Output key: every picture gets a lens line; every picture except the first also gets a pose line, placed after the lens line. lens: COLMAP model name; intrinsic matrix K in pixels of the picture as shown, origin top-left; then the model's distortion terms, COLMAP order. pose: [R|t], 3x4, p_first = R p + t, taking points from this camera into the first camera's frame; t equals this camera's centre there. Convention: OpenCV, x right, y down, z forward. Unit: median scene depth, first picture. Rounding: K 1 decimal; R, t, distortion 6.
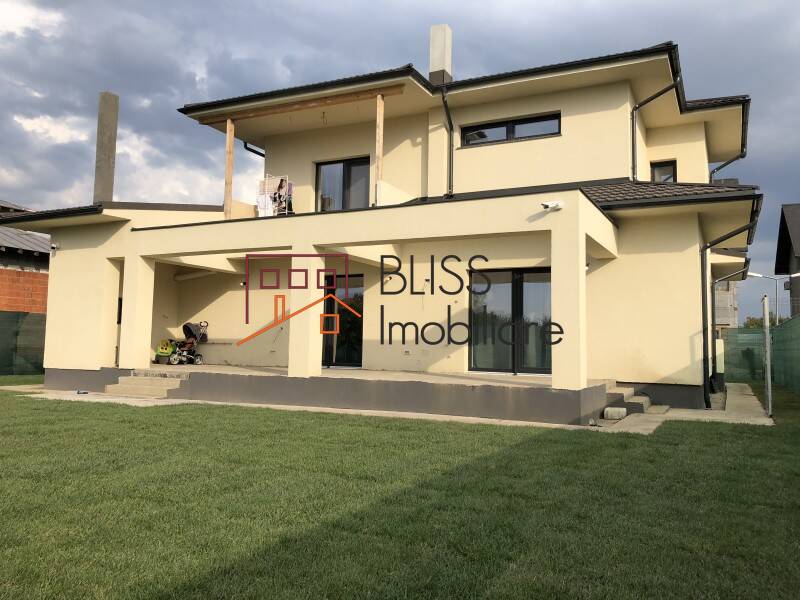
lens RADIAL K [[657.7, 0, 401.5], [0, 657.7, 283.1], [0, 0, 1]] dist [0.038659, -0.051132]
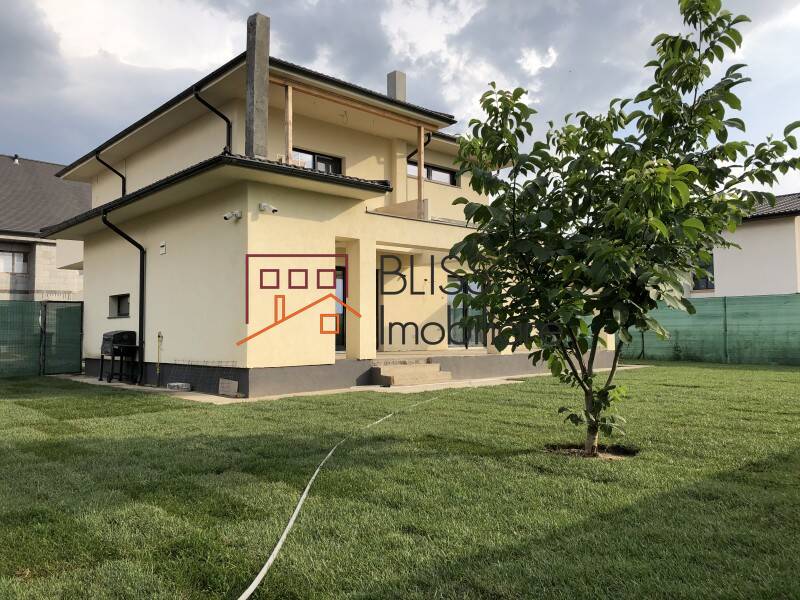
lens RADIAL K [[657.7, 0, 400.3], [0, 657.7, 304.1], [0, 0, 1]] dist [0.038659, -0.051132]
pose [[0.342746, 0.020445, 0.939205, -1.139071], [-0.078266, 0.996909, 0.006860, 0.035921], [-0.936162, -0.075860, 0.343287, 0.564836]]
